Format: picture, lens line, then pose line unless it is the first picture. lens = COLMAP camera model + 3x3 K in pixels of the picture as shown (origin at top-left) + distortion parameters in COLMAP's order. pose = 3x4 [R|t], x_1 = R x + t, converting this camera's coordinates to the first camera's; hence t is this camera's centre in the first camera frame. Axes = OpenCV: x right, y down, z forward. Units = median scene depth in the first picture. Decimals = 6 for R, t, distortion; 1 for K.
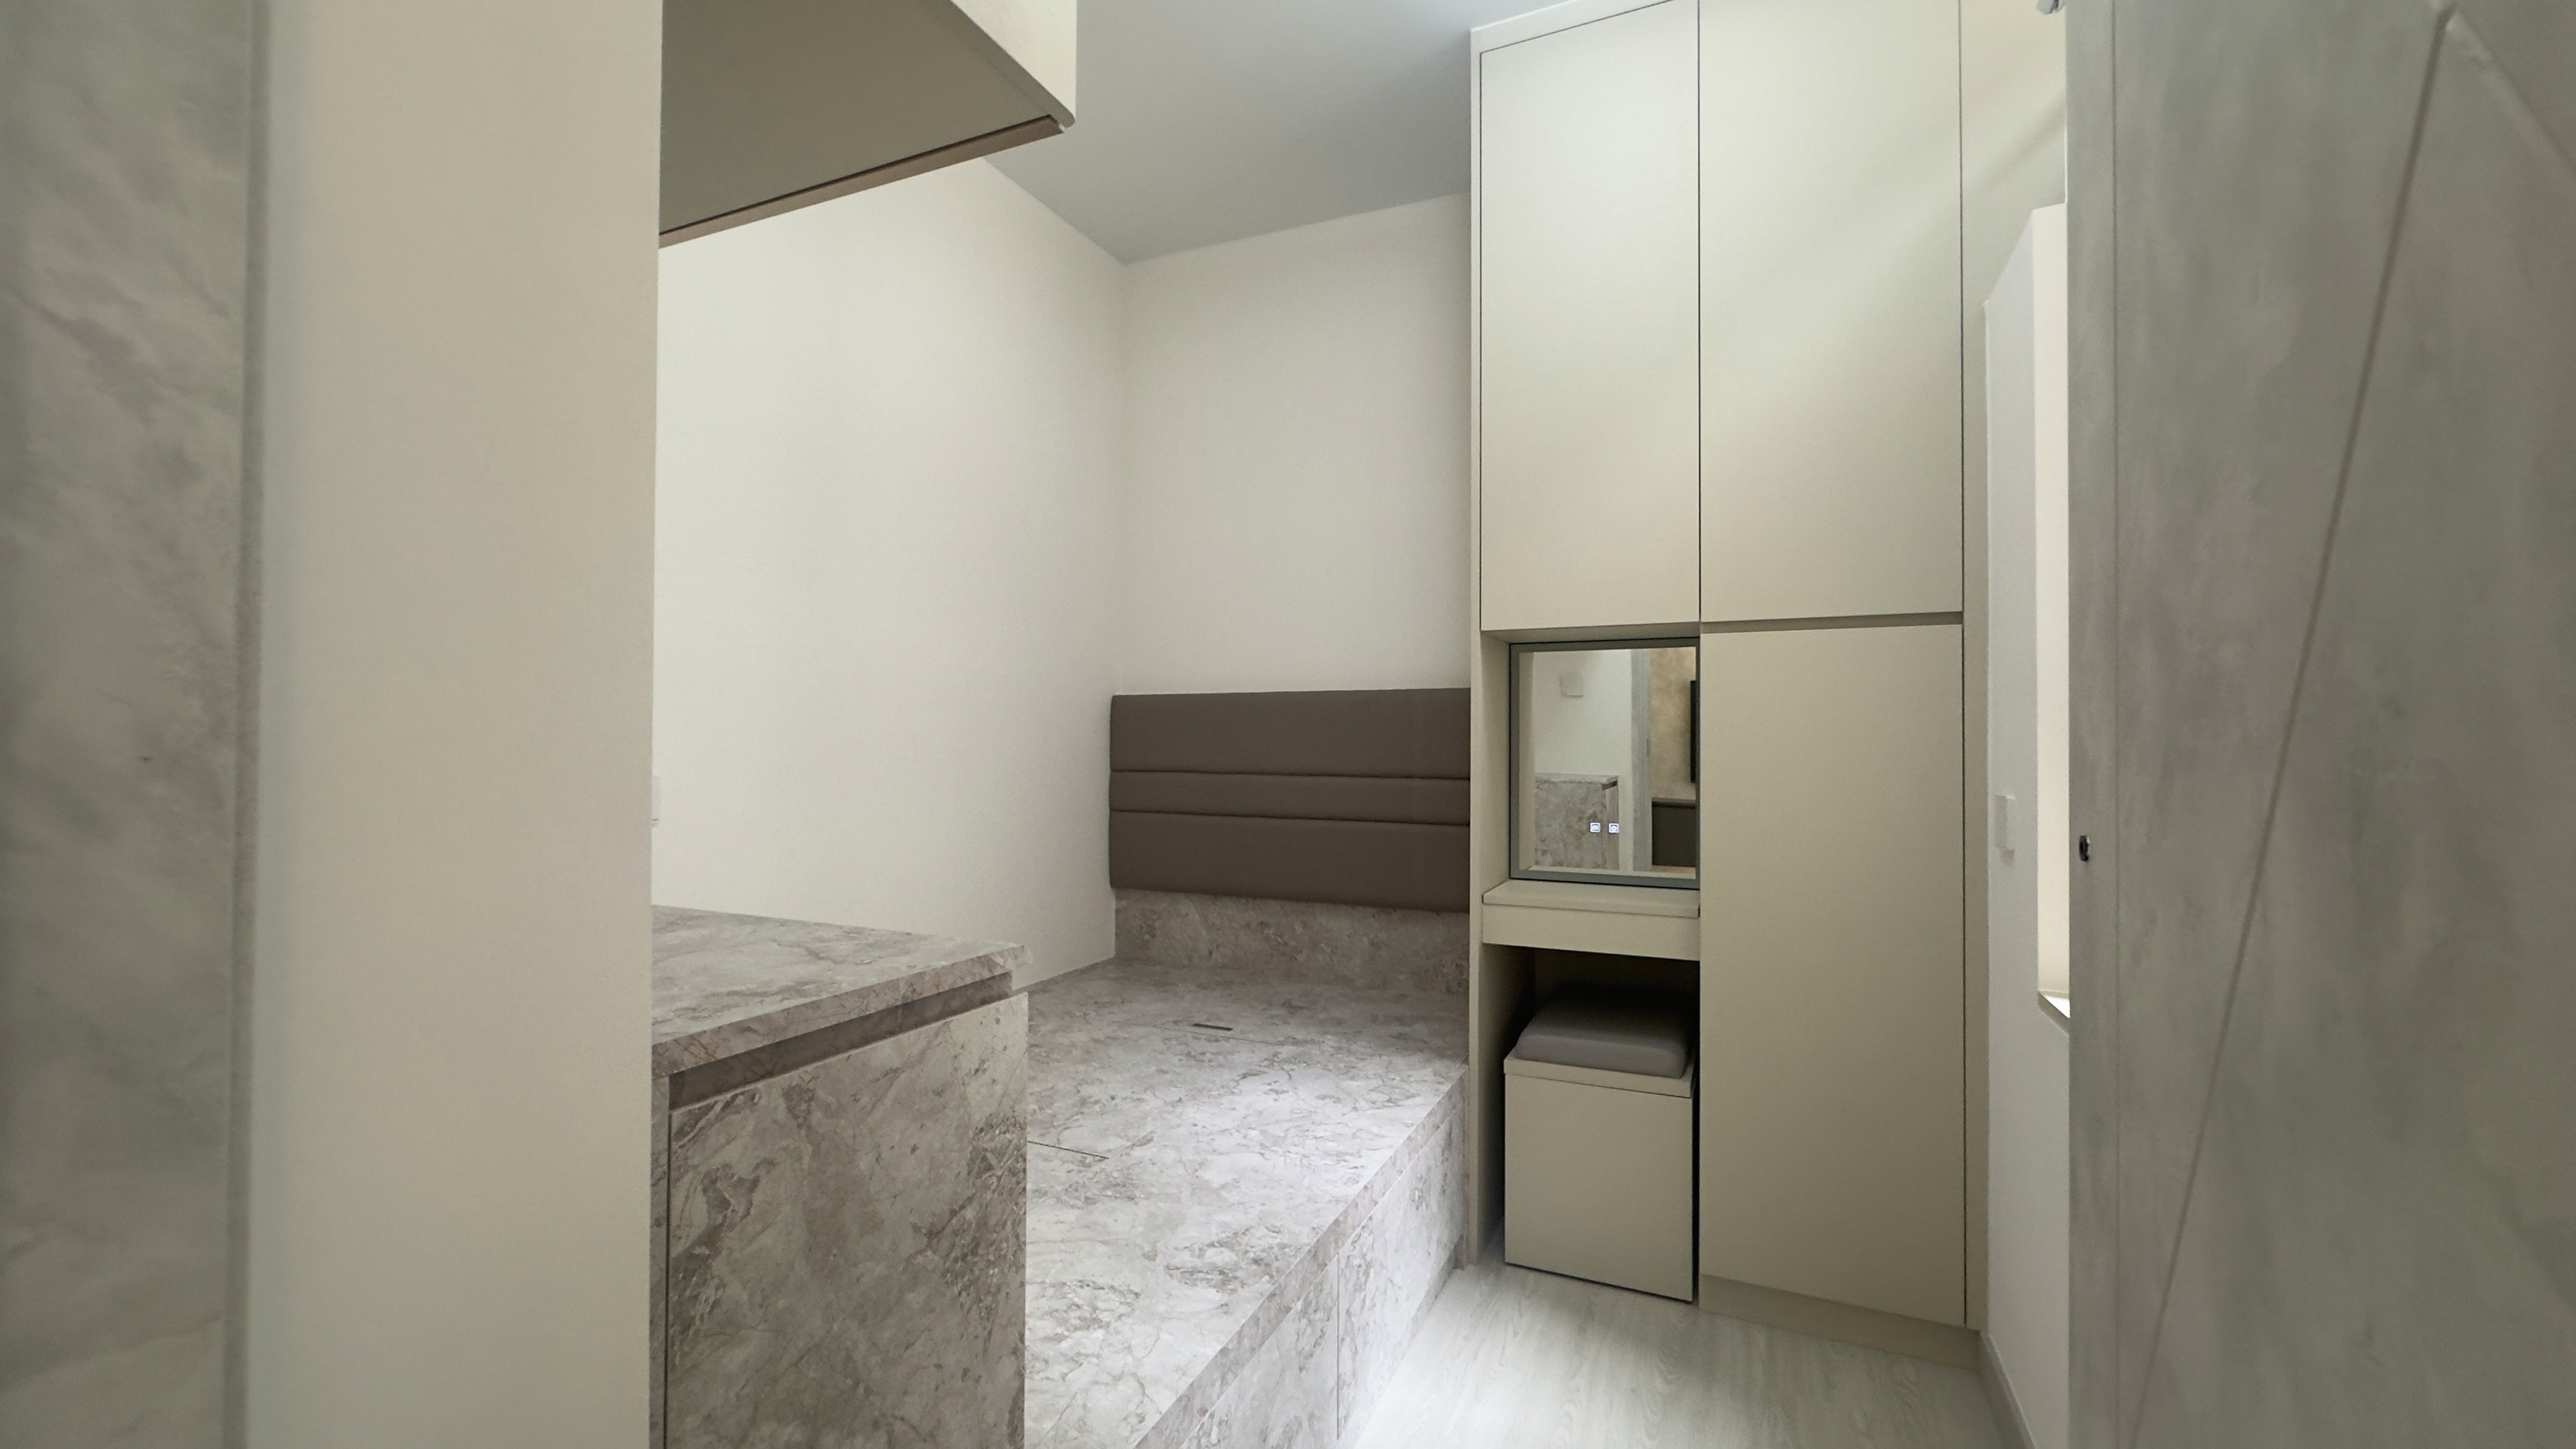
lens RADIAL K [[1038.0, 0, 1288.0], [0, 1038.0, 724.5], [0, 0, 1]] dist [-0.002337, 0.000101]
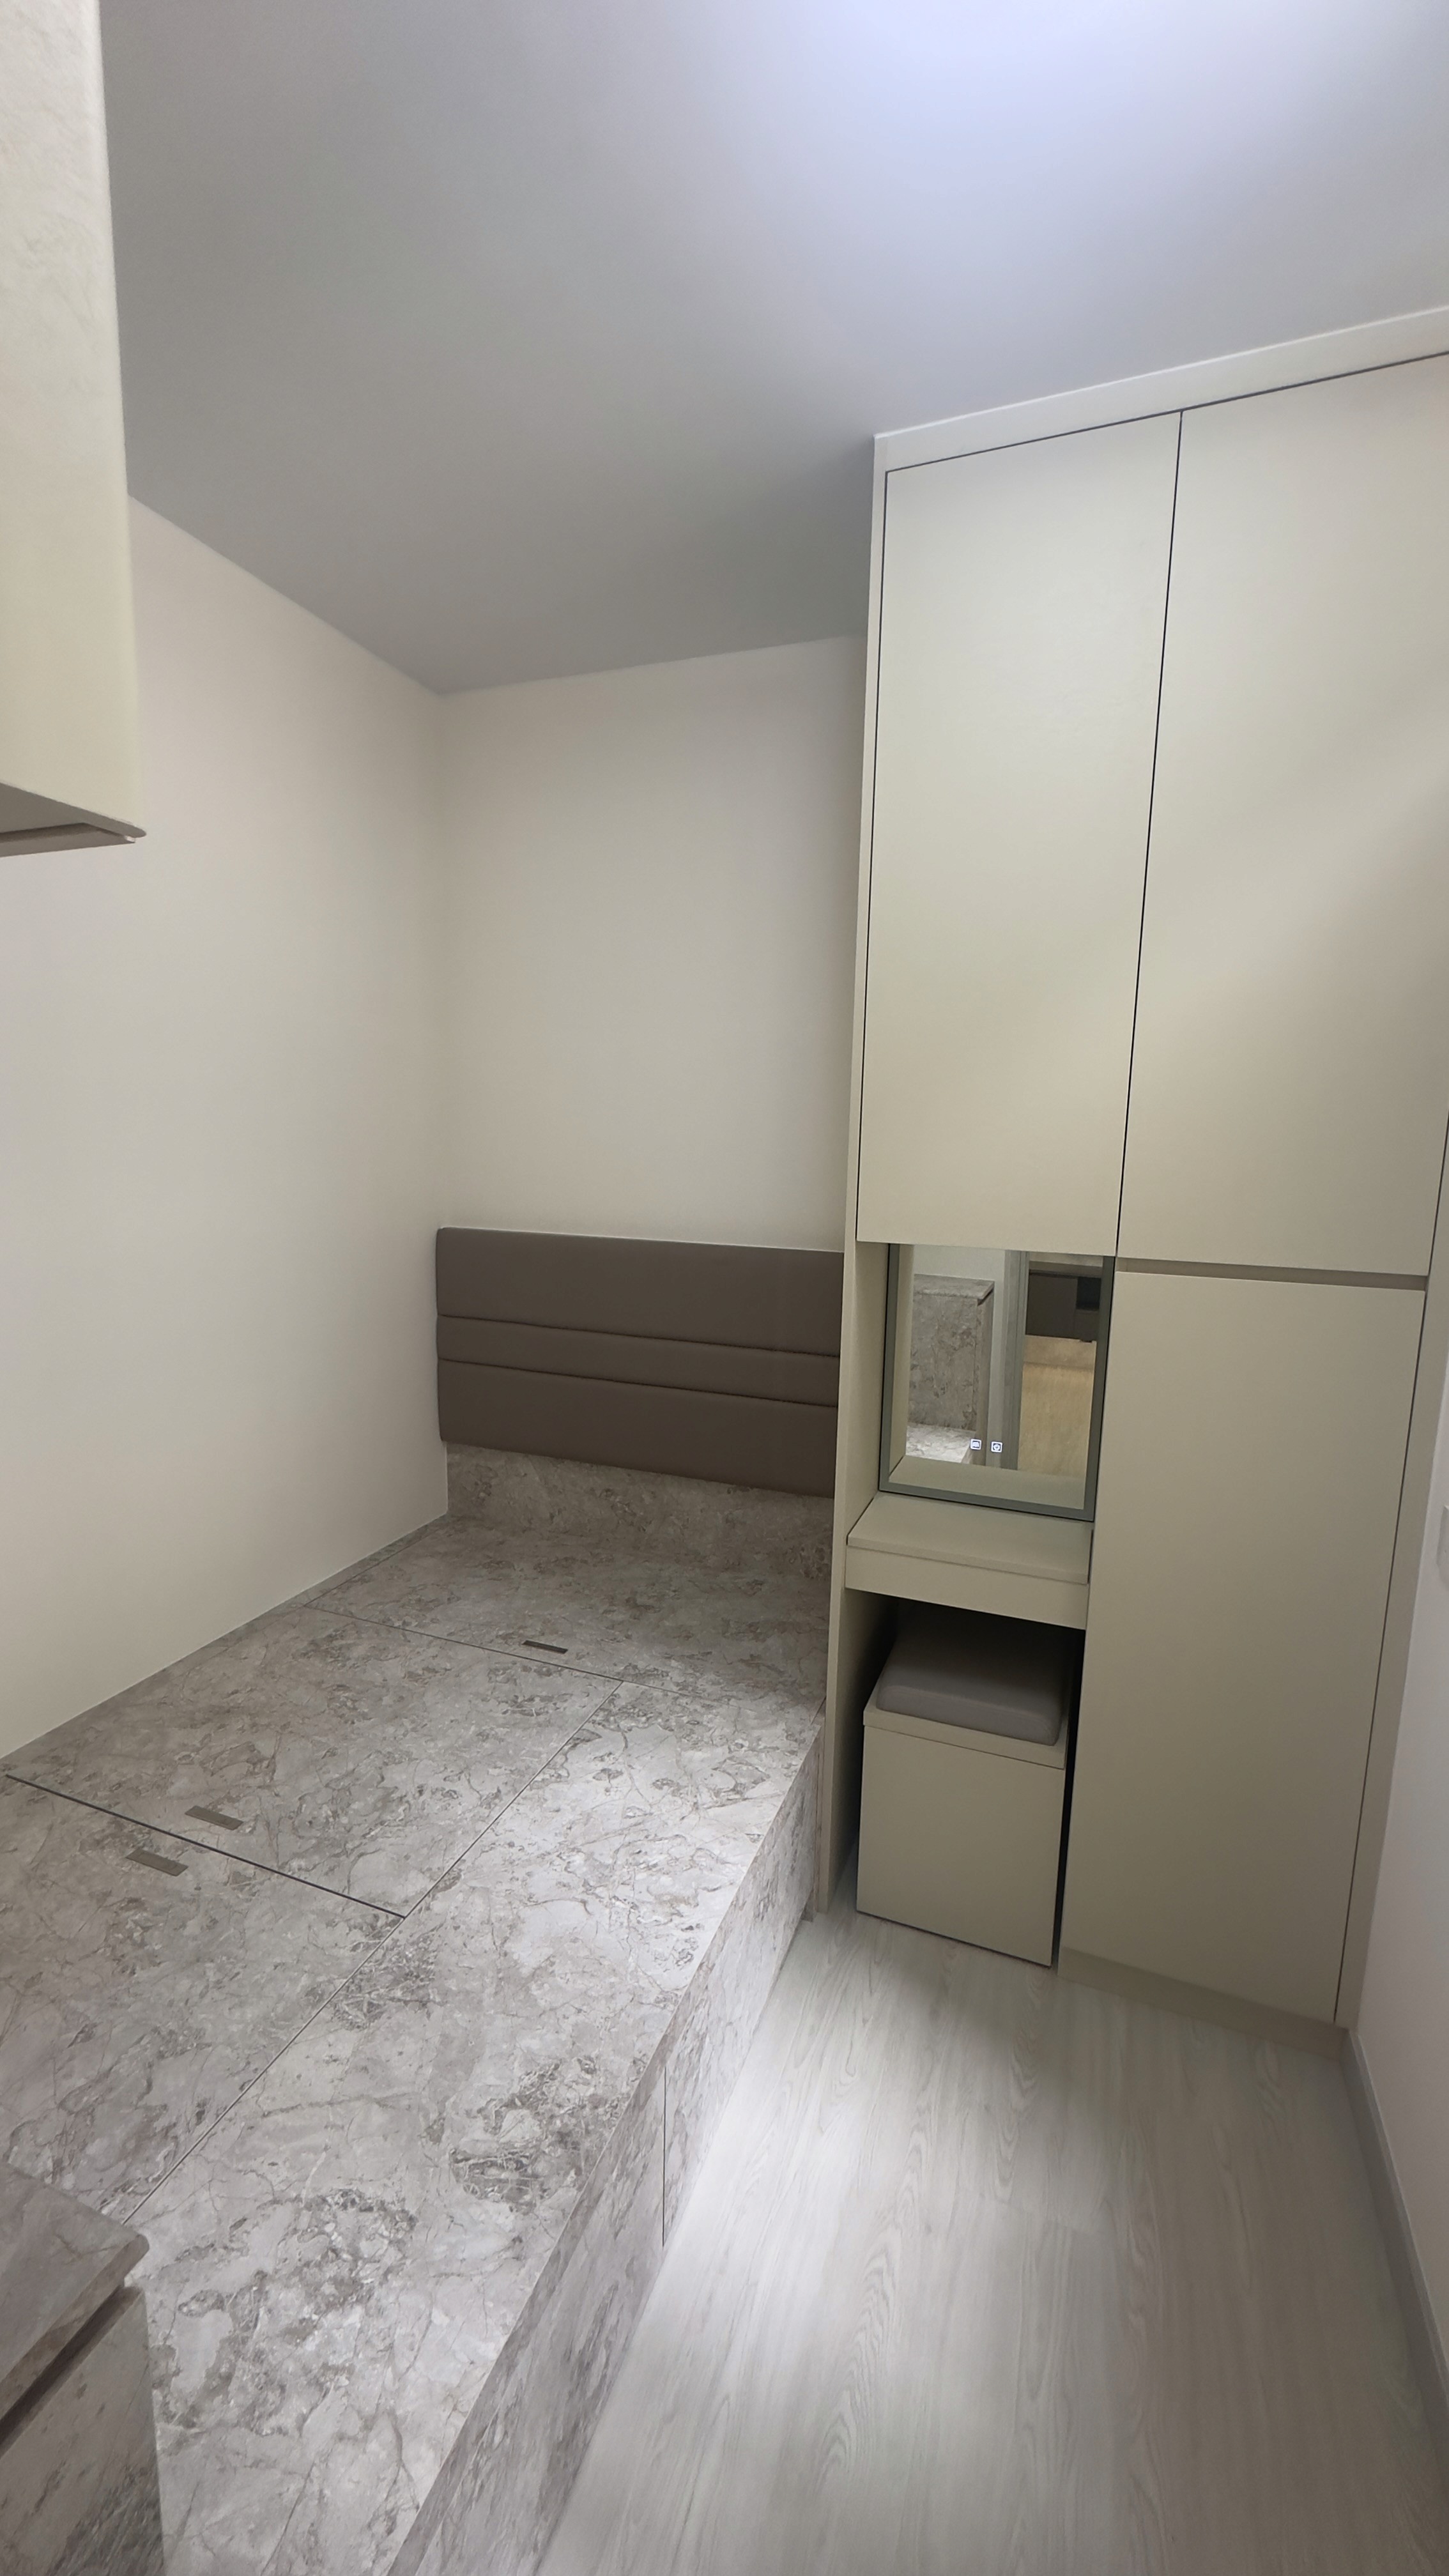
lens RADIAL K [[1038.0, 0, 724.5], [0, 1038.0, 1288.0], [0, 0, 1]] dist [-0.002337, 0.000101]
pose [[0.997982, 0.007734, 0.063027, 0.028500], [-0.017801, 0.986830, 0.160780, -0.202507], [-0.060954, -0.161577, 0.984976, 0.186868]]
